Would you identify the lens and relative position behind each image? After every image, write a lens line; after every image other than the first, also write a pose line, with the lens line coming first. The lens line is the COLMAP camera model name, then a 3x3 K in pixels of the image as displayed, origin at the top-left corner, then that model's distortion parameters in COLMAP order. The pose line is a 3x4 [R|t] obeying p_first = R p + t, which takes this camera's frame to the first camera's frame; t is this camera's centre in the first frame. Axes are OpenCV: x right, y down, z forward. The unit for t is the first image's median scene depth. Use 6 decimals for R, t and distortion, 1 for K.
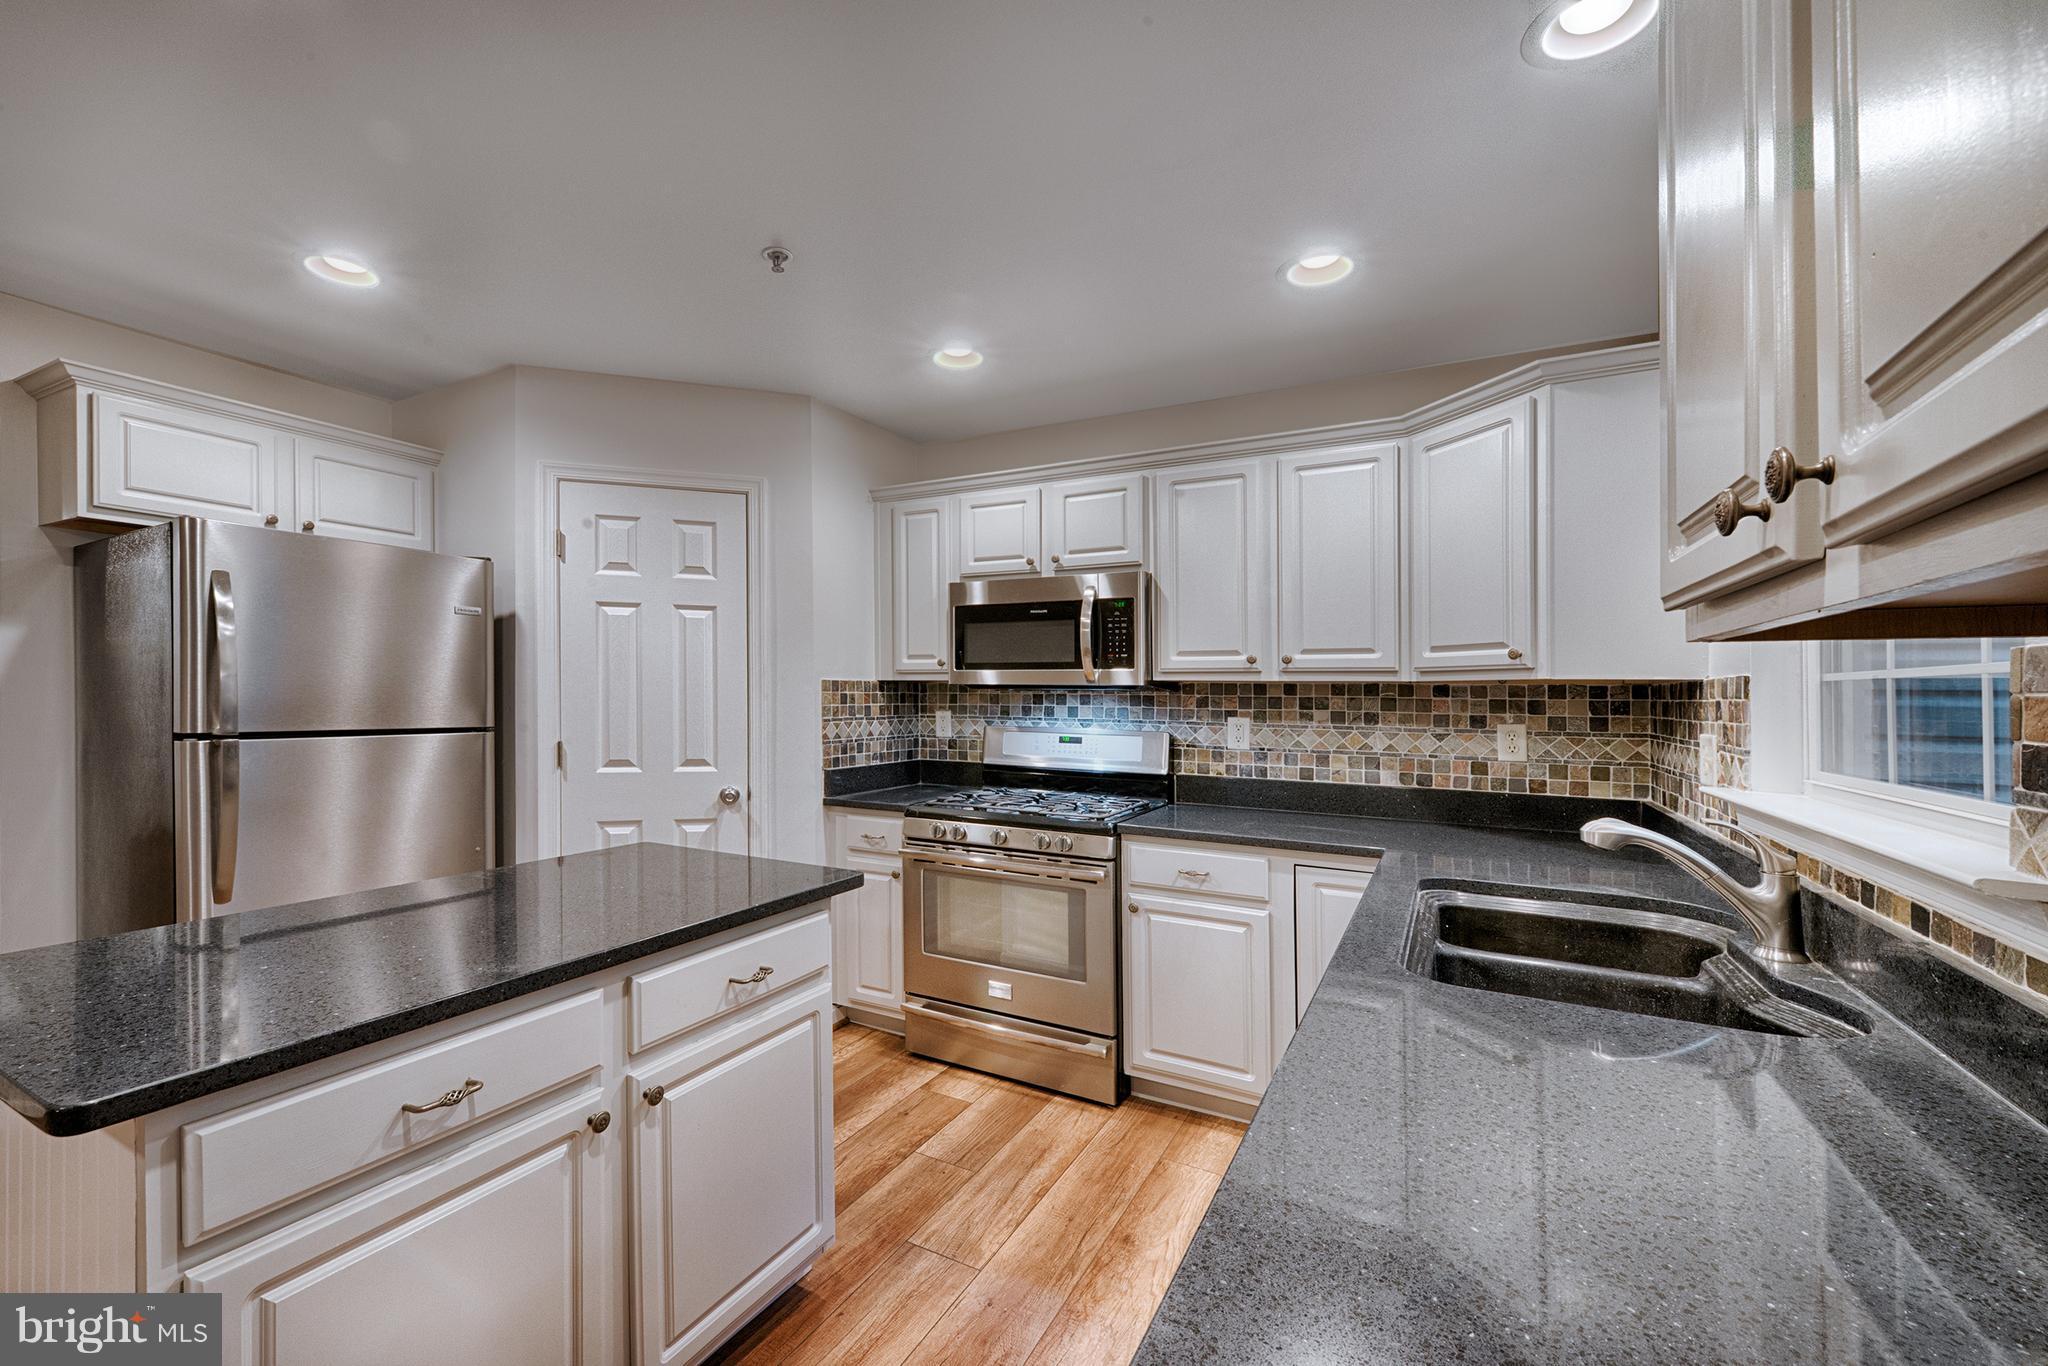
lens RADIAL K [[862.0, 0, 904.8], [0, 862.0, 687.8], [0, 0, 1]] dist [0.001266, -0.000259]
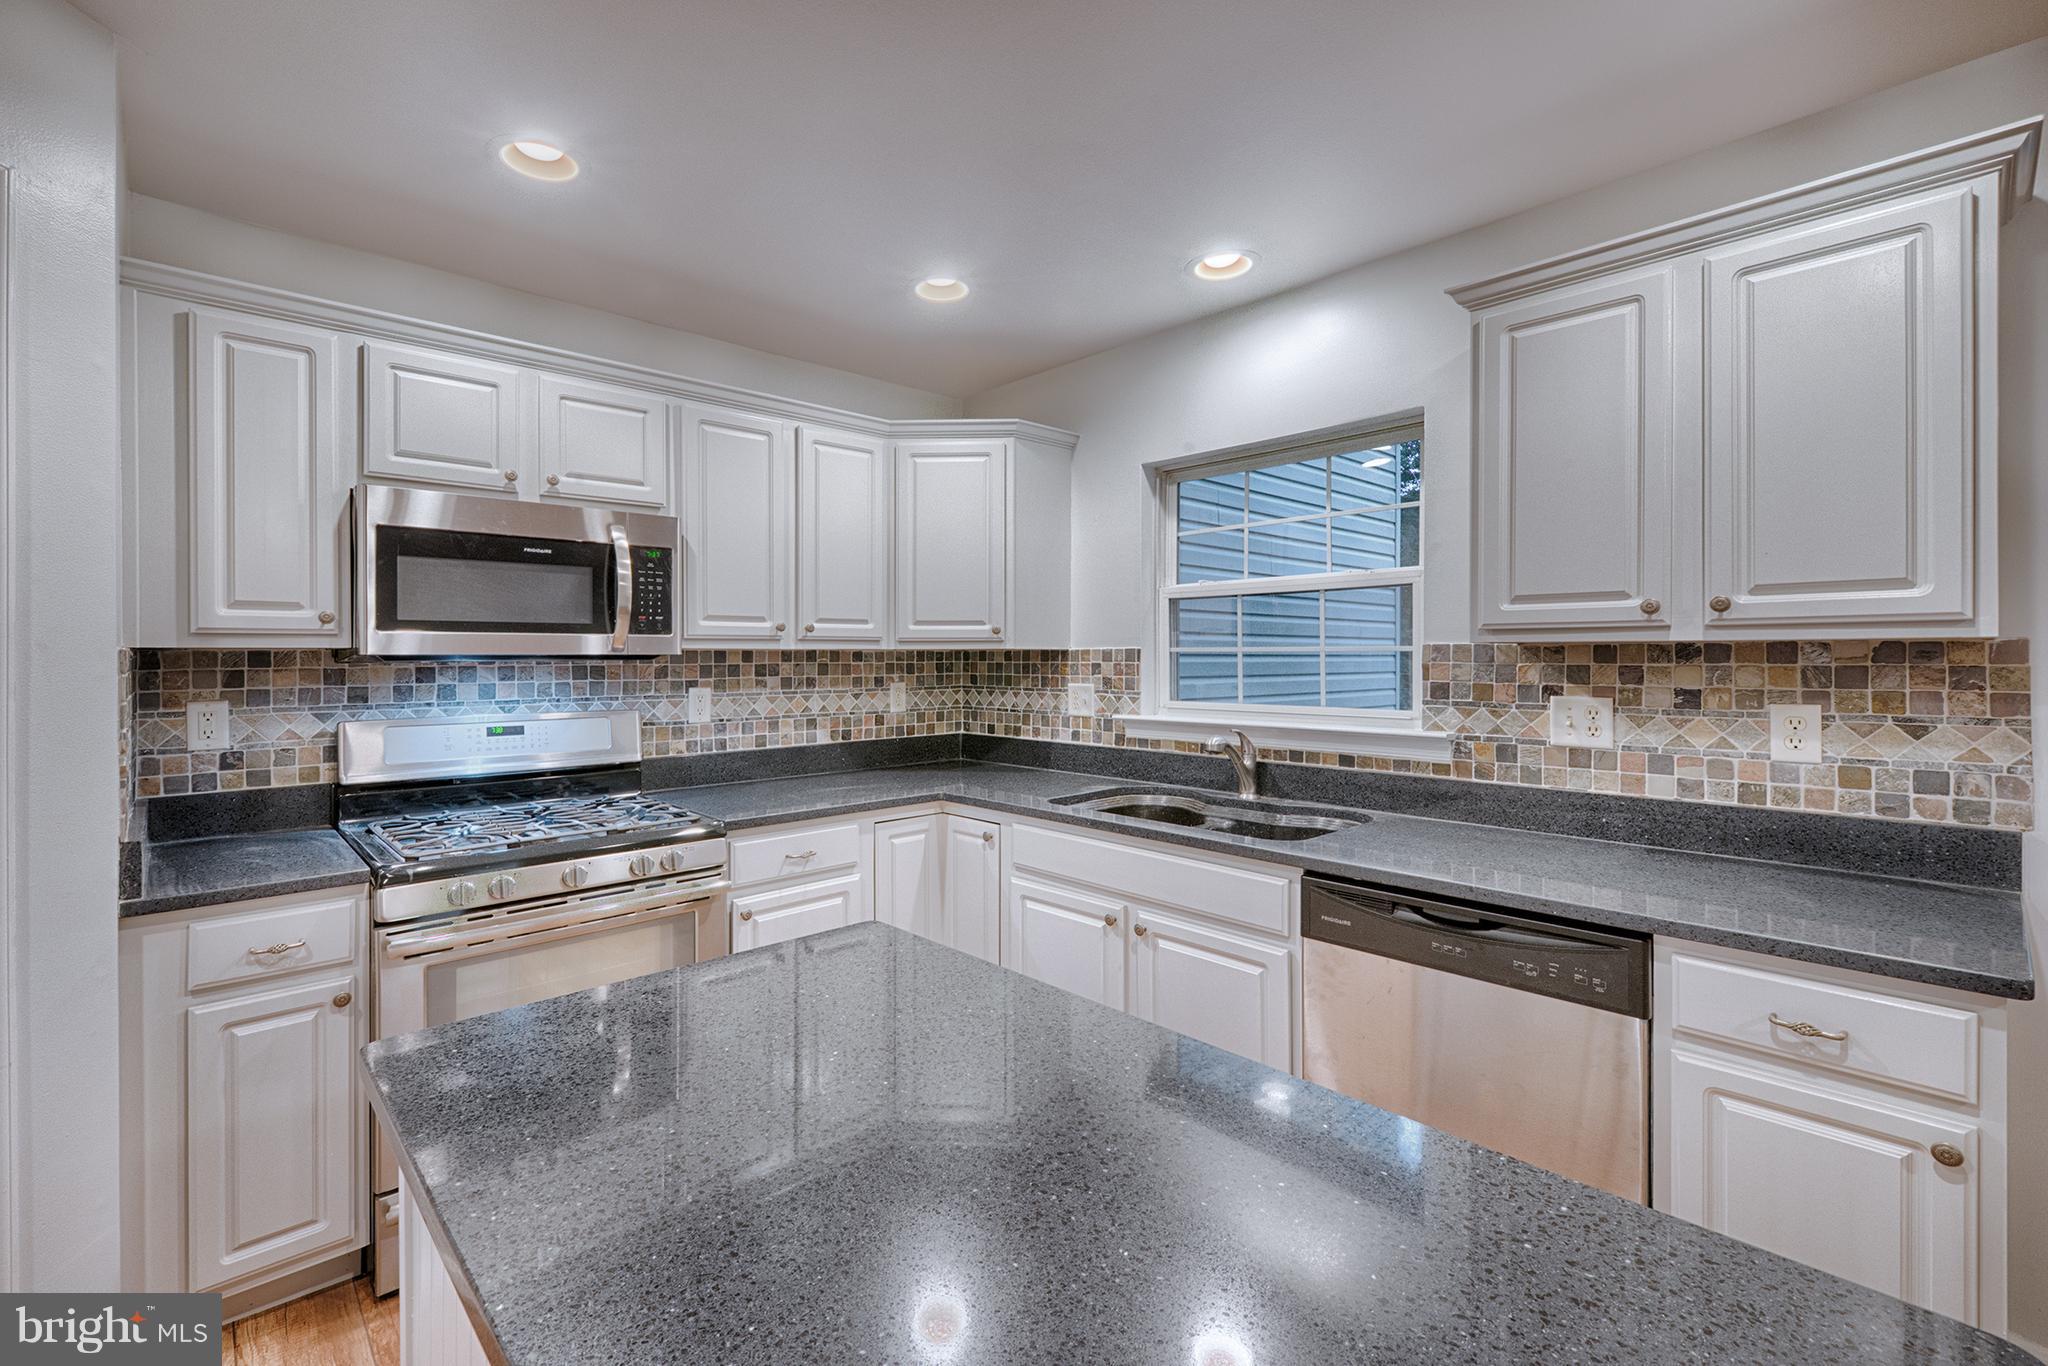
lens RADIAL K [[910.2, 0, 1075.5], [0, 910.2, 654.1], [0, 0, 1]] dist [0.001273, -0.004636]
pose [[0.235498, -0.011451, 0.971807, -0.485319], [-0.001993, 0.999923, 0.012265, -0.014788], [-0.971873, -0.004826, 0.235457, 0.413045]]
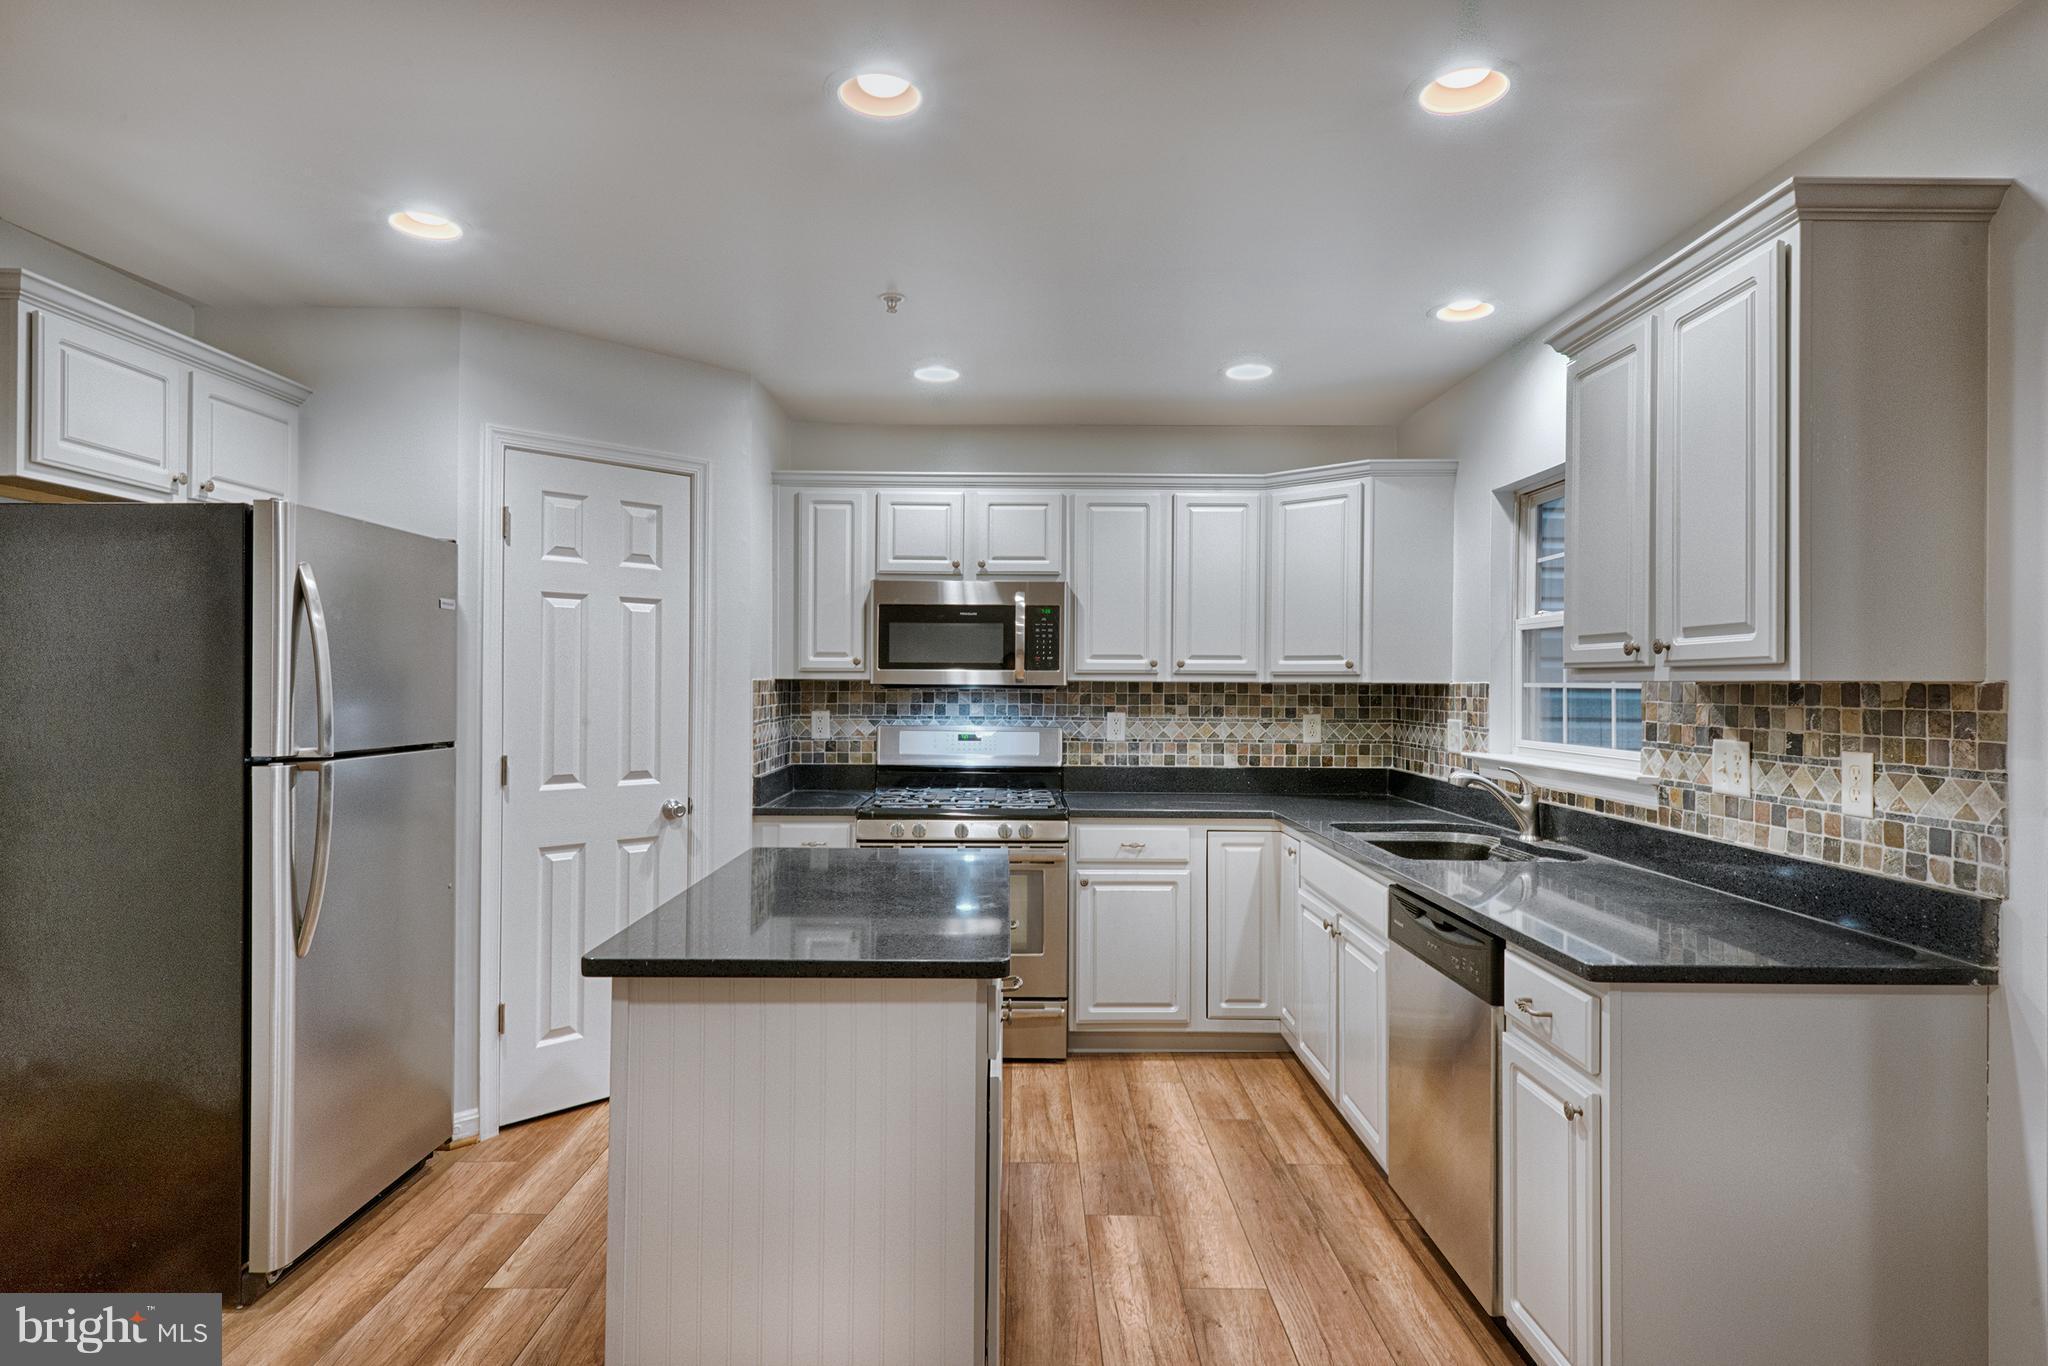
lens RADIAL K [[1219.9, 0, 1024.0], [0, 1219.9, 683.0], [0, 0, 1]] dist [0.002245, -0.000088]
pose [[0.839549, -0.005294, 0.543258, -0.610423], [-0.001871, 0.999918, 0.012636, -0.025232], [-0.543281, -0.011625, 0.839471, -0.279737]]
